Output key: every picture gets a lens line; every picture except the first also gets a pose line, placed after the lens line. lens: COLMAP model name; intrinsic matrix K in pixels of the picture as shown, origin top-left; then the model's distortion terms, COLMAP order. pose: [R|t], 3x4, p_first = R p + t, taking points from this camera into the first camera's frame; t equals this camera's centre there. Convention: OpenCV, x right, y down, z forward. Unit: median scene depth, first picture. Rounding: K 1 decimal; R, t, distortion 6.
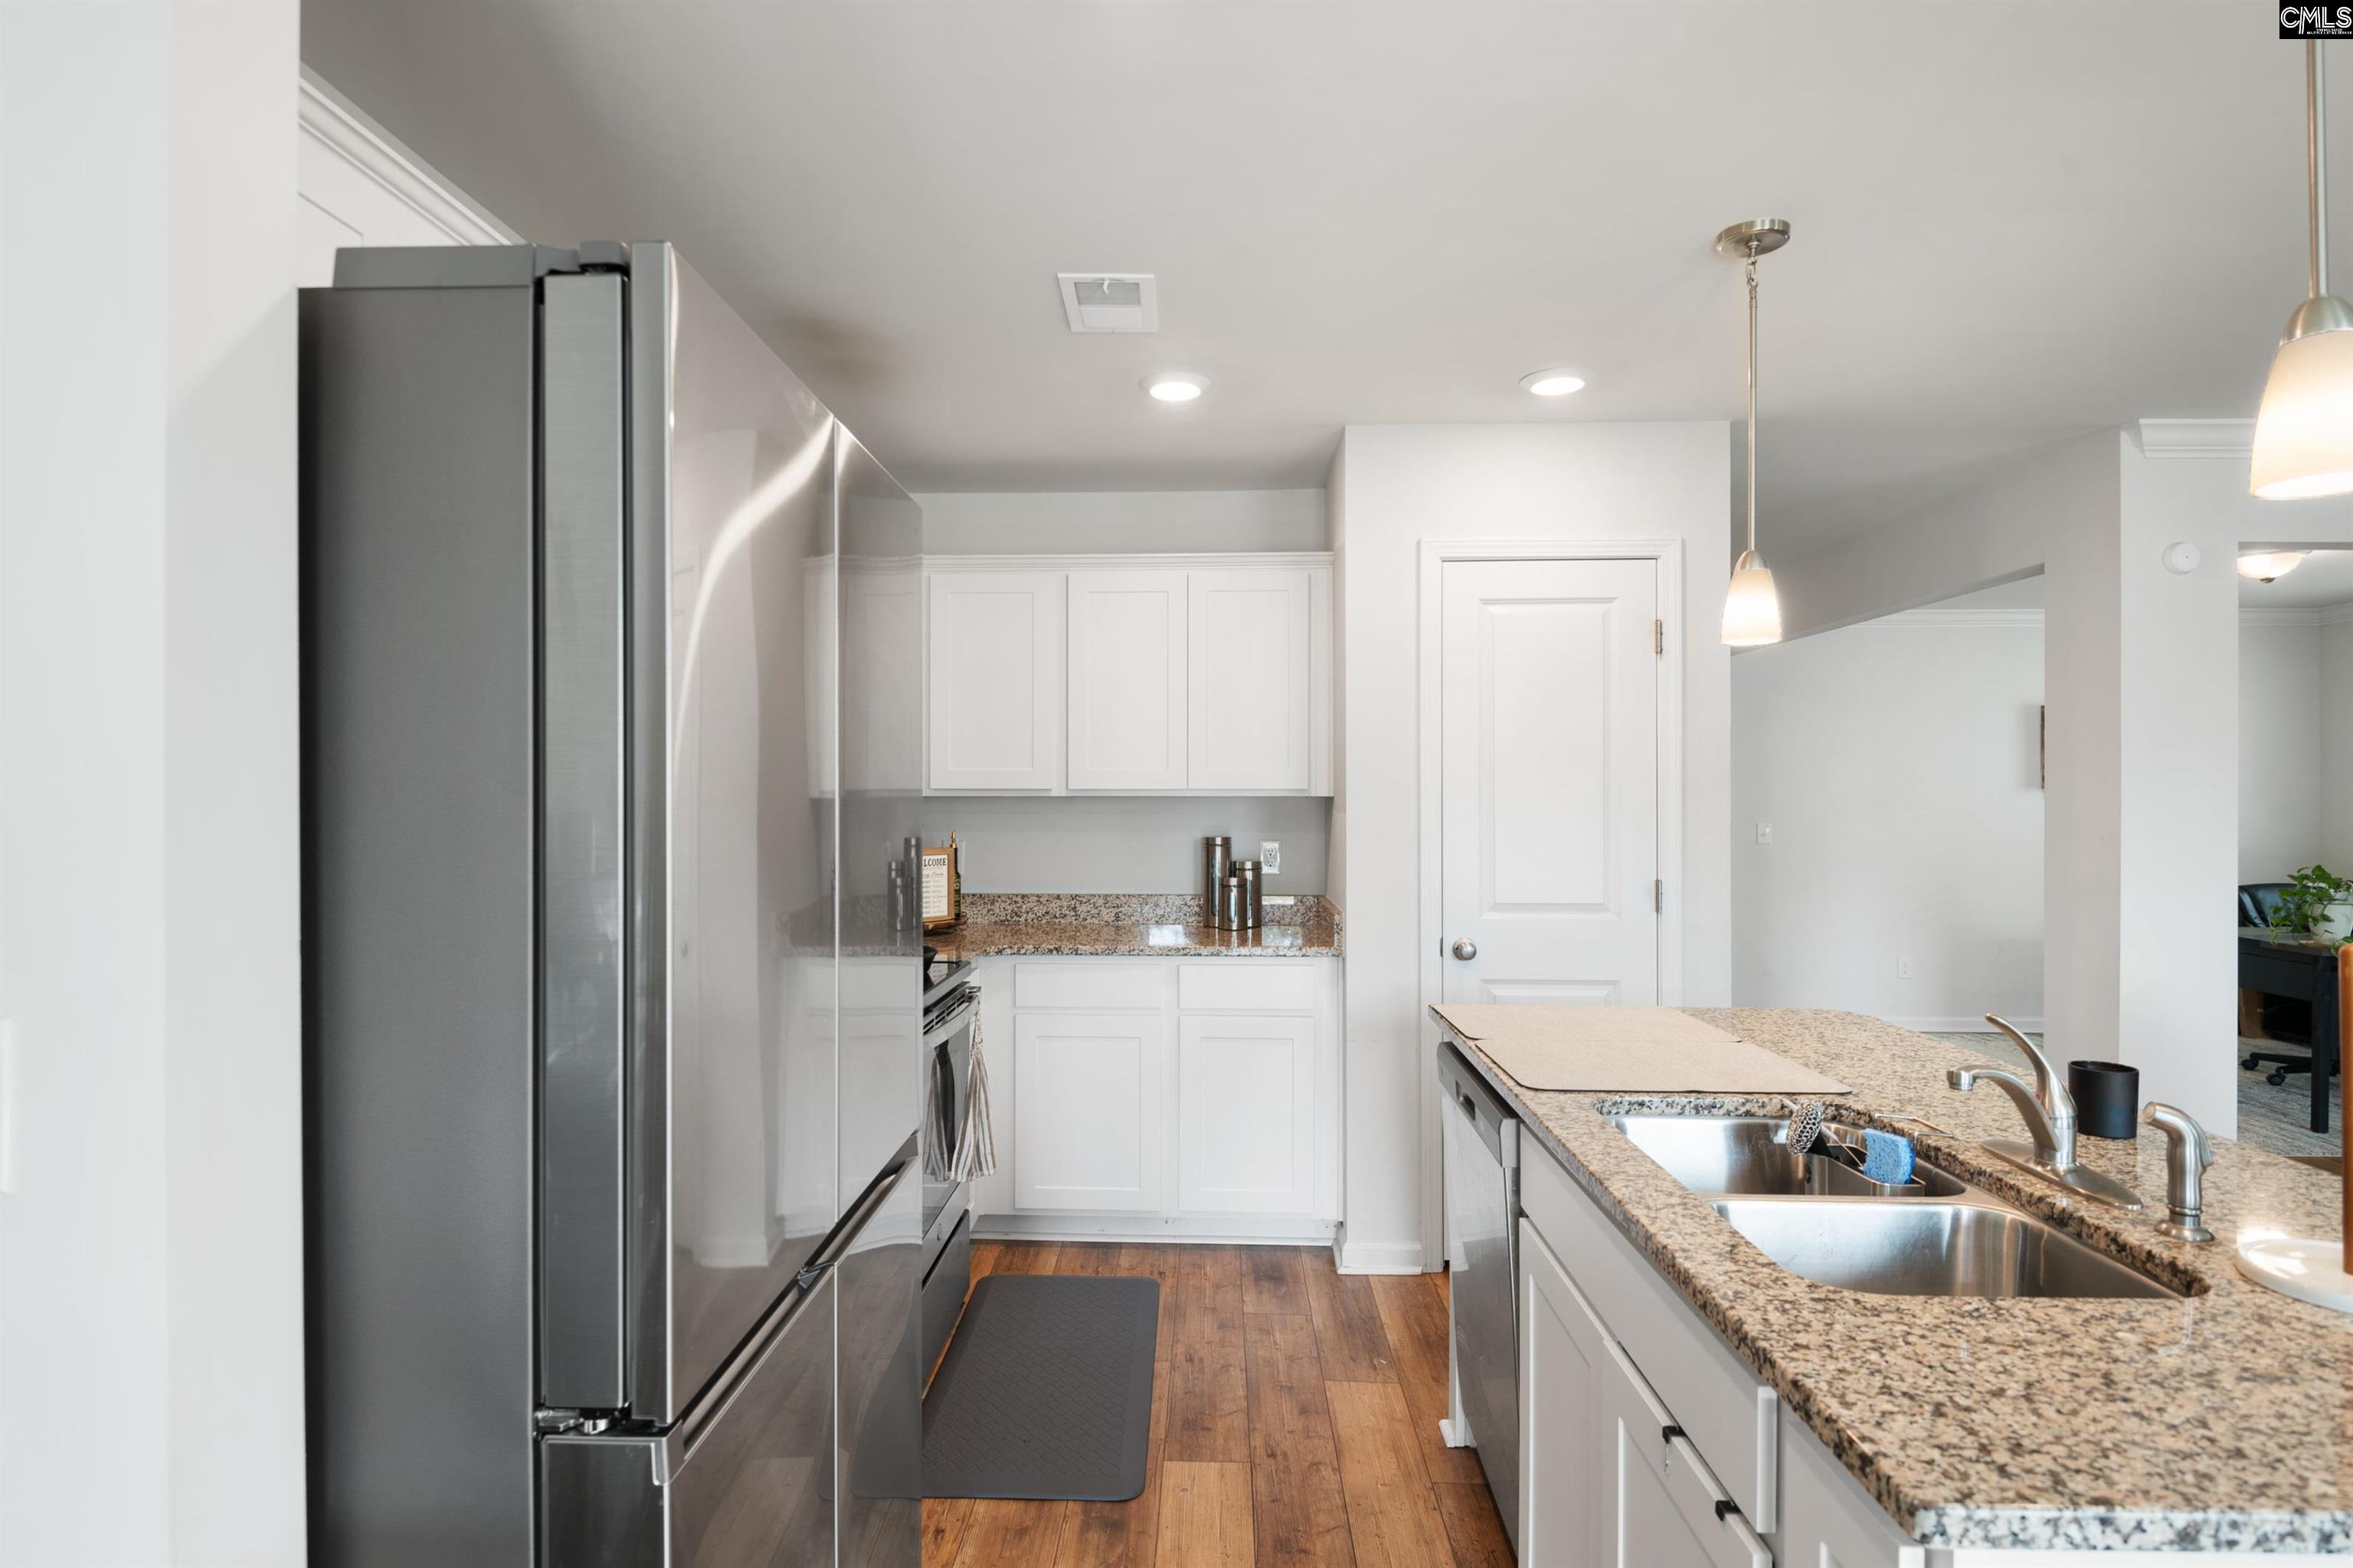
lens RADIAL K [[1205.1, 0, 1165.2], [0, 1205.1, 791.1], [0, 0, 1]] dist [-0.010917, -0.006179]
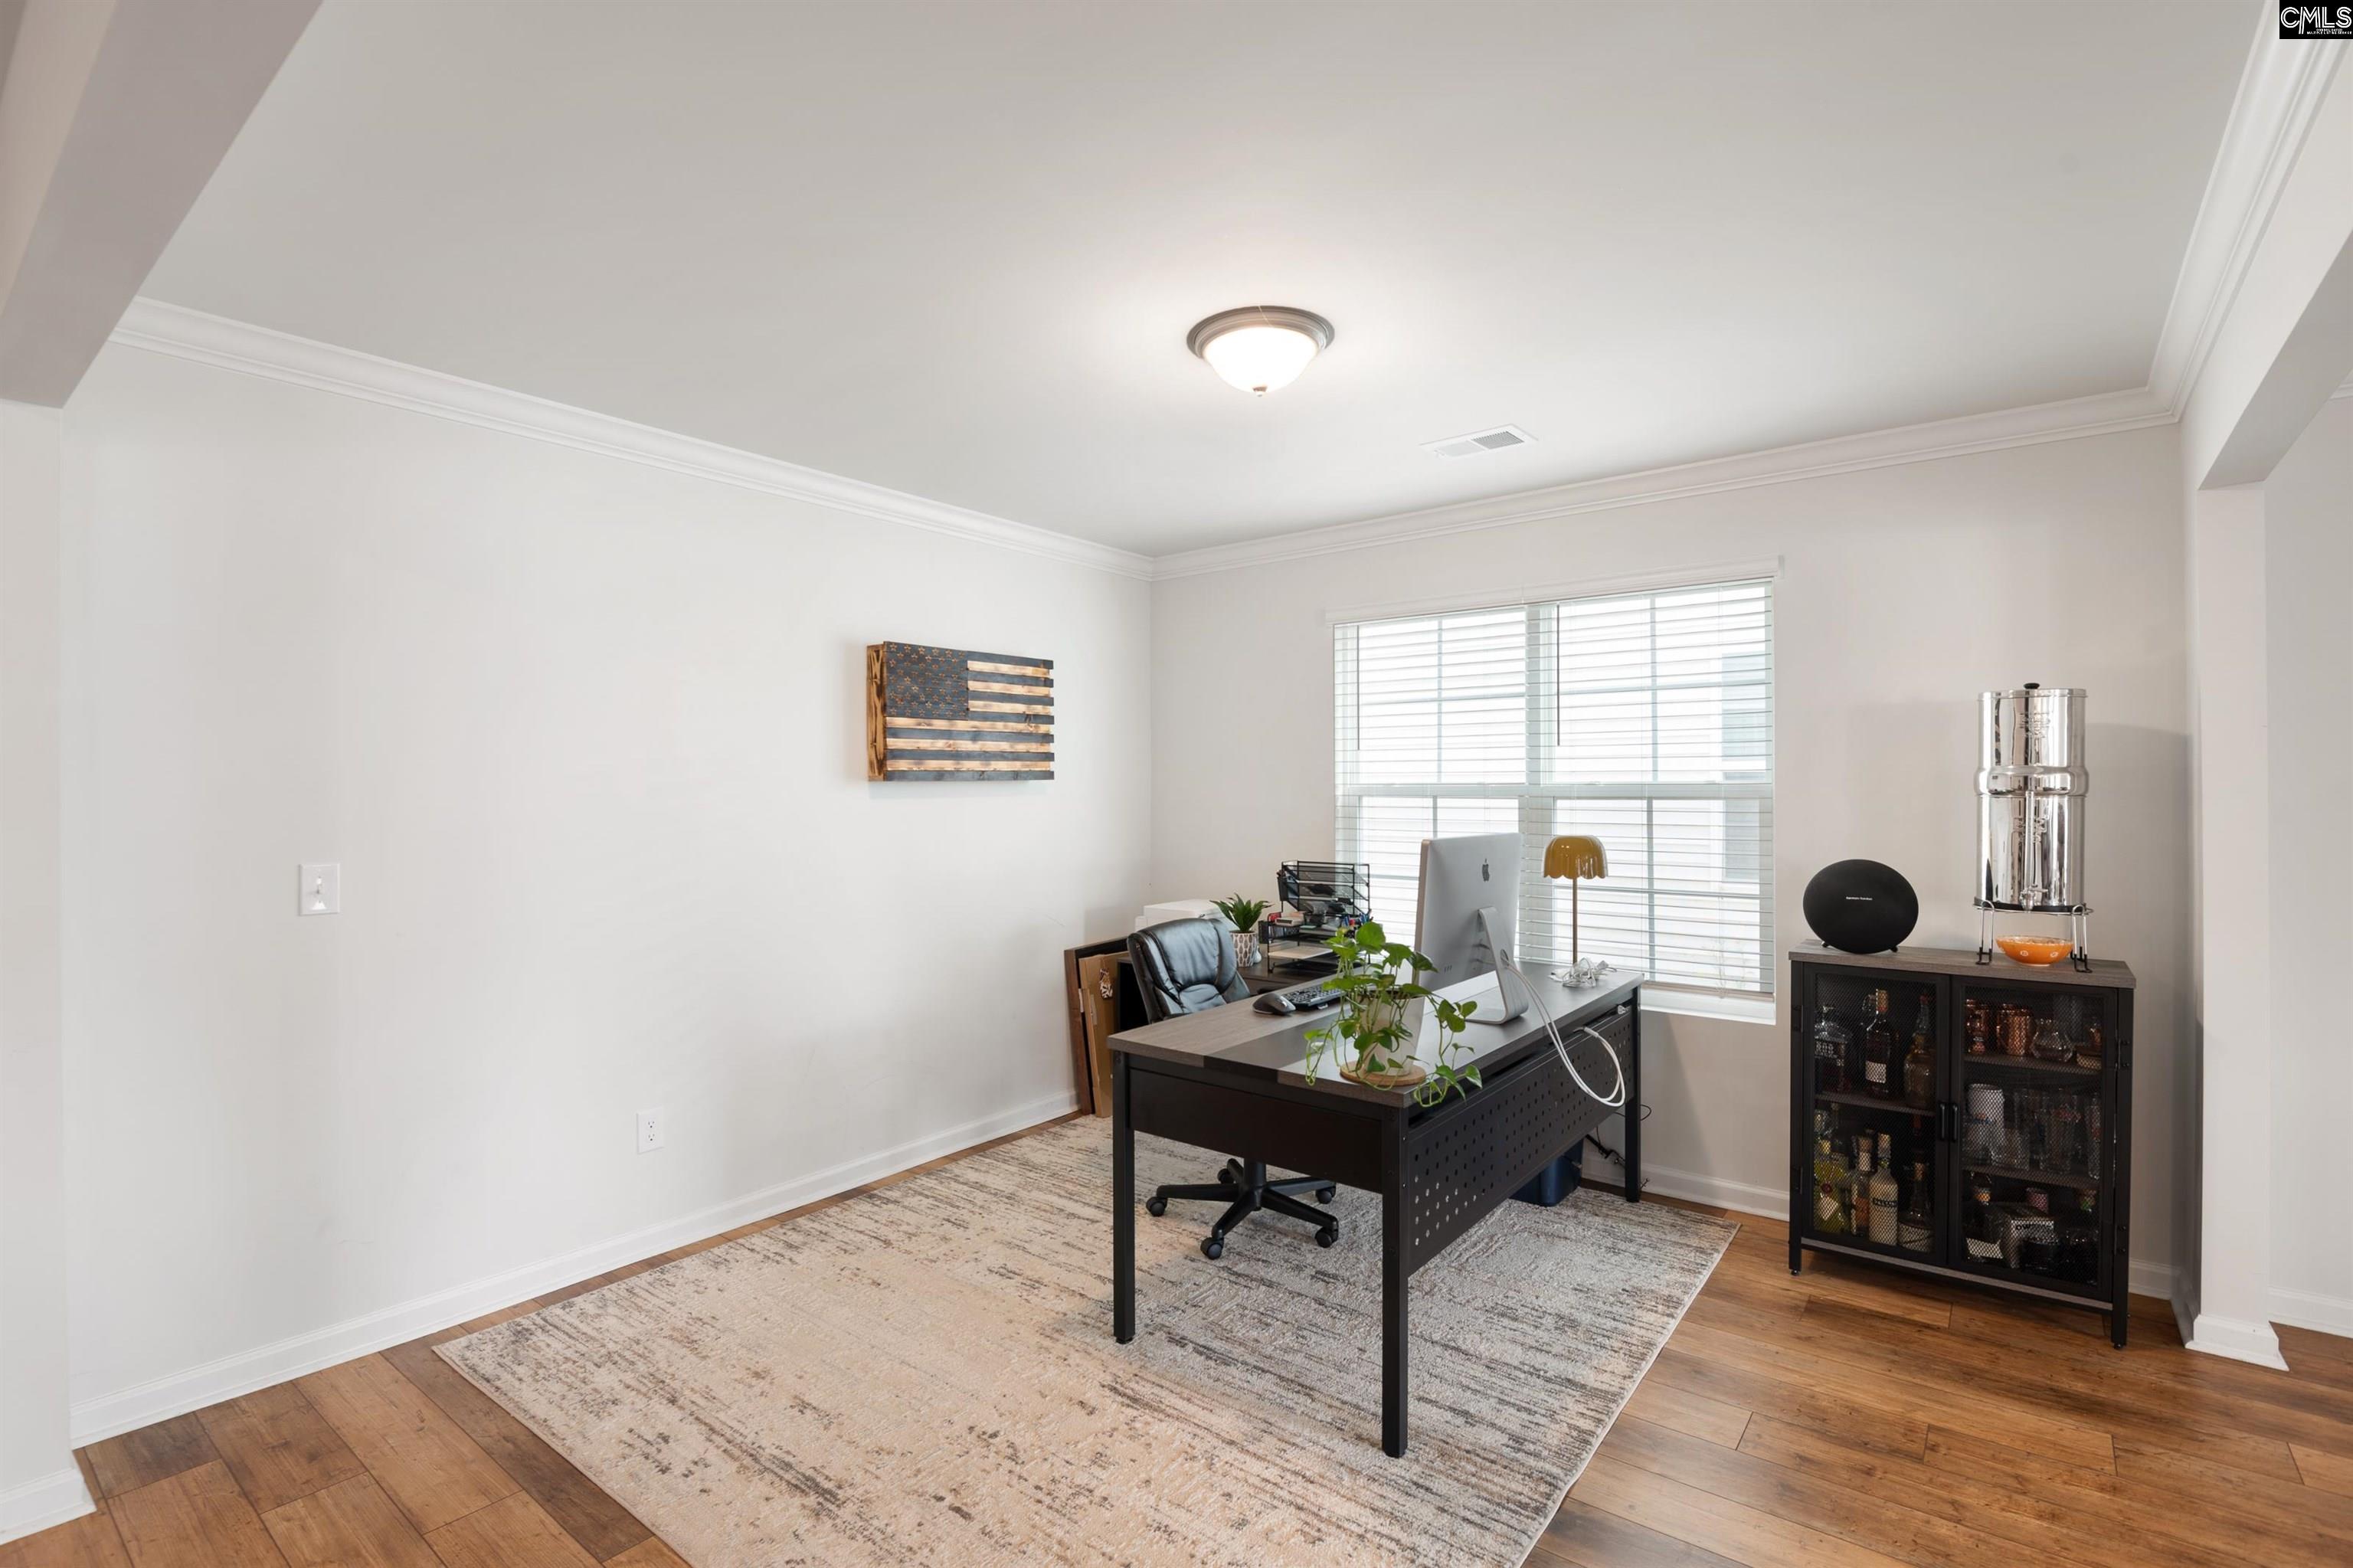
lens RADIAL K [[1089.2, 0, 1158.3], [0, 1089.2, 784.9], [0, 0, 1]] dist [-0.003351, -0.003211]
pose [[0.594903, -0.001263, 0.803796, 2.758718], [0.002563, 0.999997, -0.000326, 0.008679], [-0.803793, 0.002254, 0.594905, 4.062007]]
